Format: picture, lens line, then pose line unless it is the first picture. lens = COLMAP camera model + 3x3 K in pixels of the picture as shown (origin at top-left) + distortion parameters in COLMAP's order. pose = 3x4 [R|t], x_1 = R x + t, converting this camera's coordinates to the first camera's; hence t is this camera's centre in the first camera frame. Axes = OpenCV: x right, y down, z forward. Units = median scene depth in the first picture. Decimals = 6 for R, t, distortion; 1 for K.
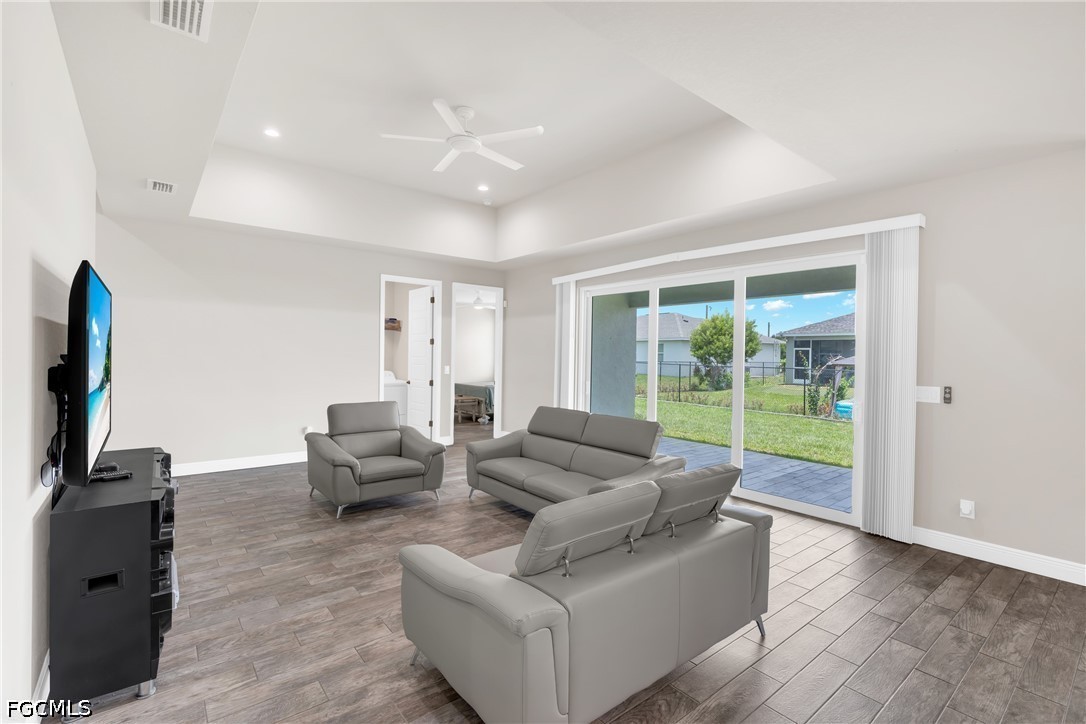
lens RADIAL K [[491.1, 0, 533.9], [0, 491.1, 357.5], [0, 0, 1]] dist [-0.000193, 0.000219]
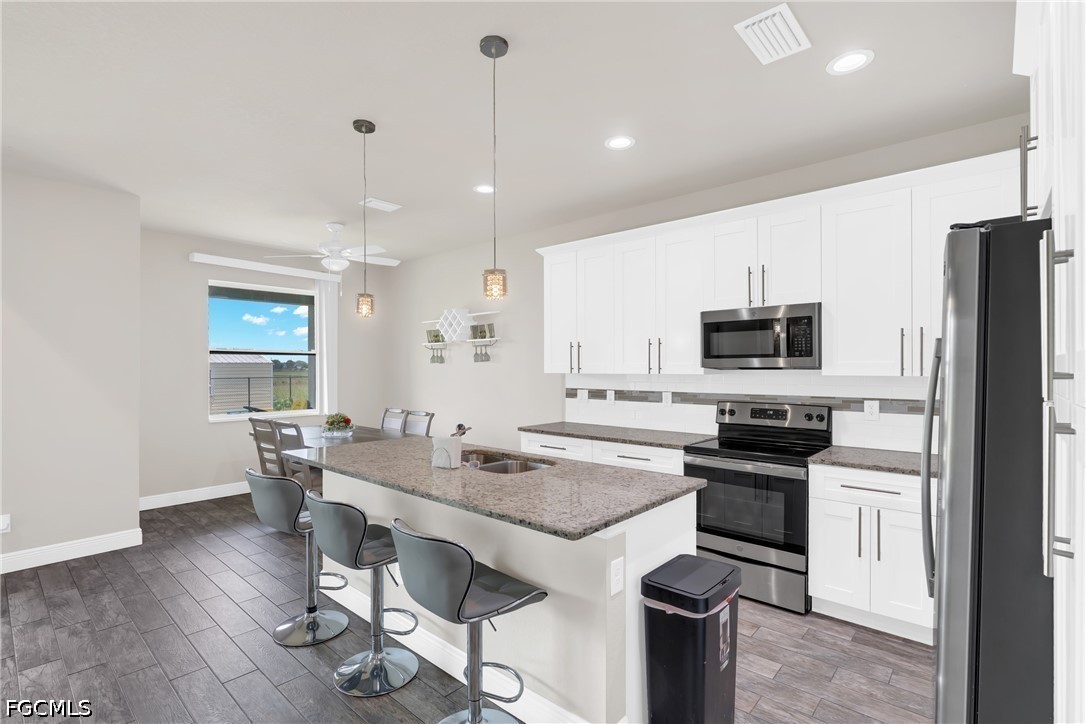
lens RADIAL K [[510.3, 0, 538.6], [0, 510.3, 365.6], [0, 0, 1]] dist [-0.003578, -0.000215]
pose [[-0.169974, -0.014458, 0.985342, -0.339090], [0.007521, 0.999844, 0.015968, -0.007109], [-0.985420, 0.010125, -0.169839, 0.188273]]
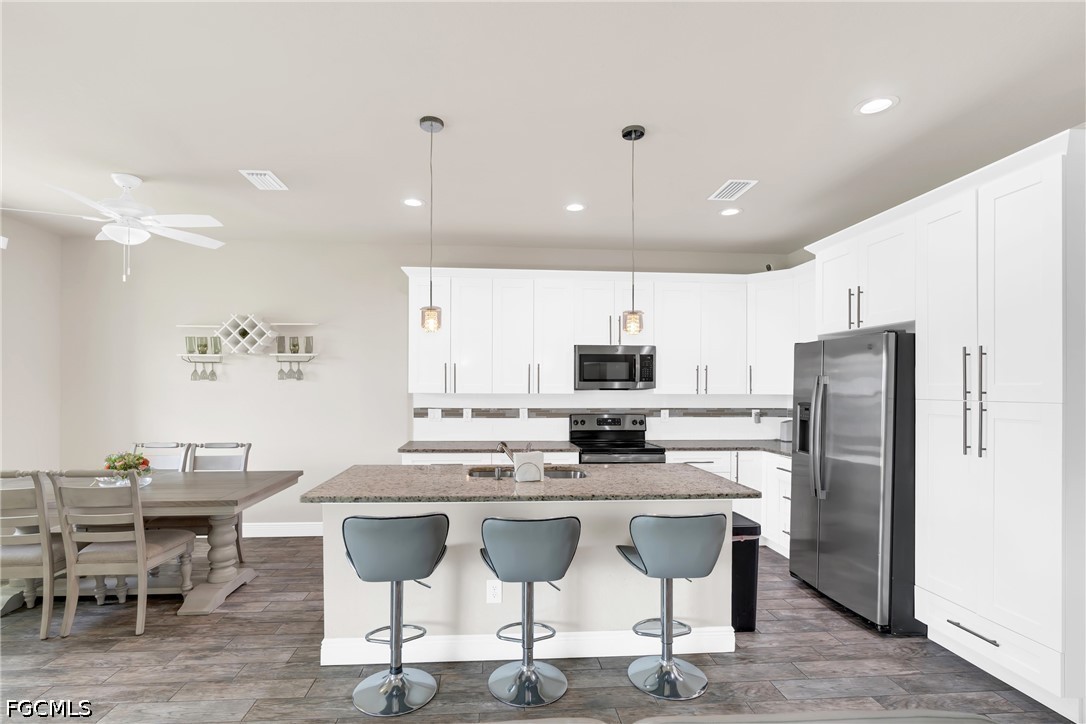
lens RADIAL K [[508.9, 0, 526.3], [0, 508.9, 387.6], [0, 0, 1]] dist [-0.001941, -0.000040]
pose [[-0.829894, -0.020819, 0.557532, 0.079962], [-0.014144, 0.999767, 0.016278, -0.006184], [-0.557742, 0.005623, -0.829996, 1.074838]]
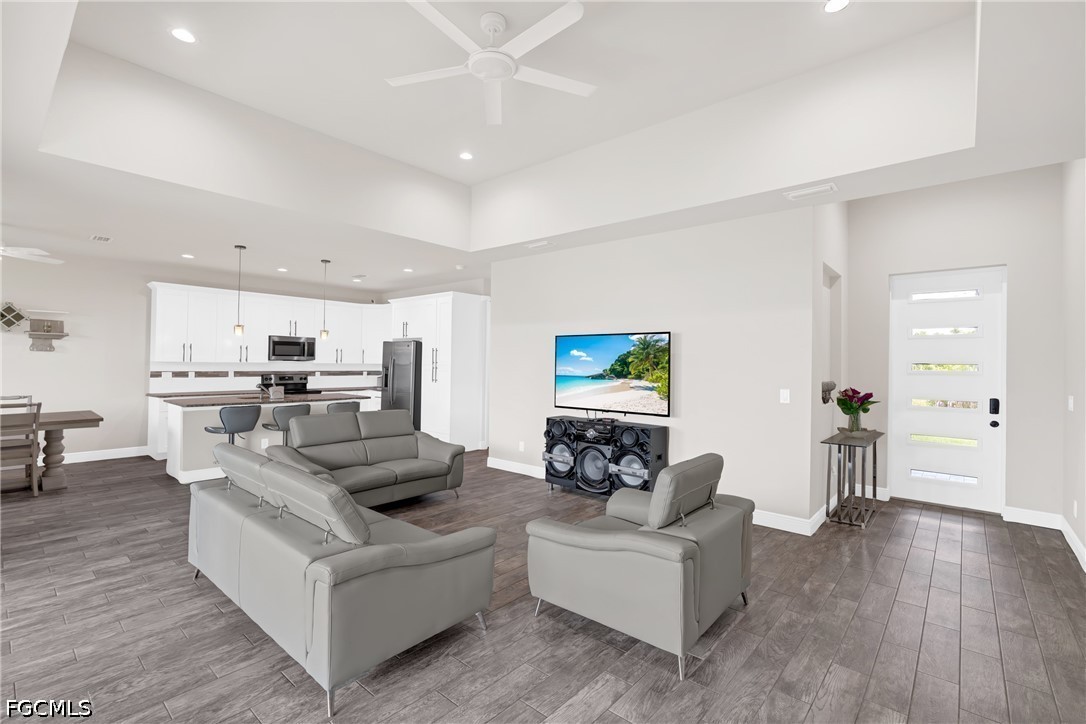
lens RADIAL K [[491.1, 0, 533.9], [0, 491.1, 357.5], [0, 0, 1]] dist [-0.000193, 0.000219]
pose [[-0.982276, -0.034146, -0.184305, -0.125484], [-0.033412, 0.999417, -0.007089, -0.023692], [0.184439, -0.000806, -0.982844, 2.798166]]
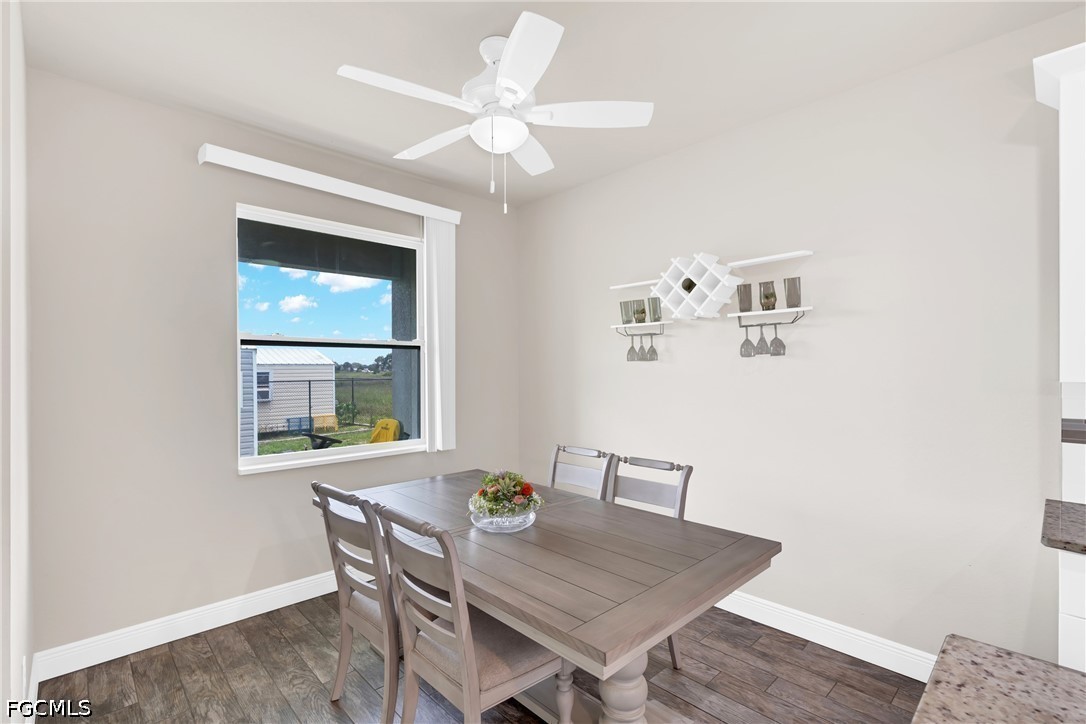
lens RADIAL K [[495.0, 0, 543.4], [0, 495.0, 371.5], [0, 0, 1]] dist [-0.001314, -0.000210]
pose [[-0.096690, -0.022999, 0.995049, 0.792840], [0.010500, 0.999654, 0.024126, 0.008131], [-0.995259, 0.012781, -0.096415, 0.600860]]
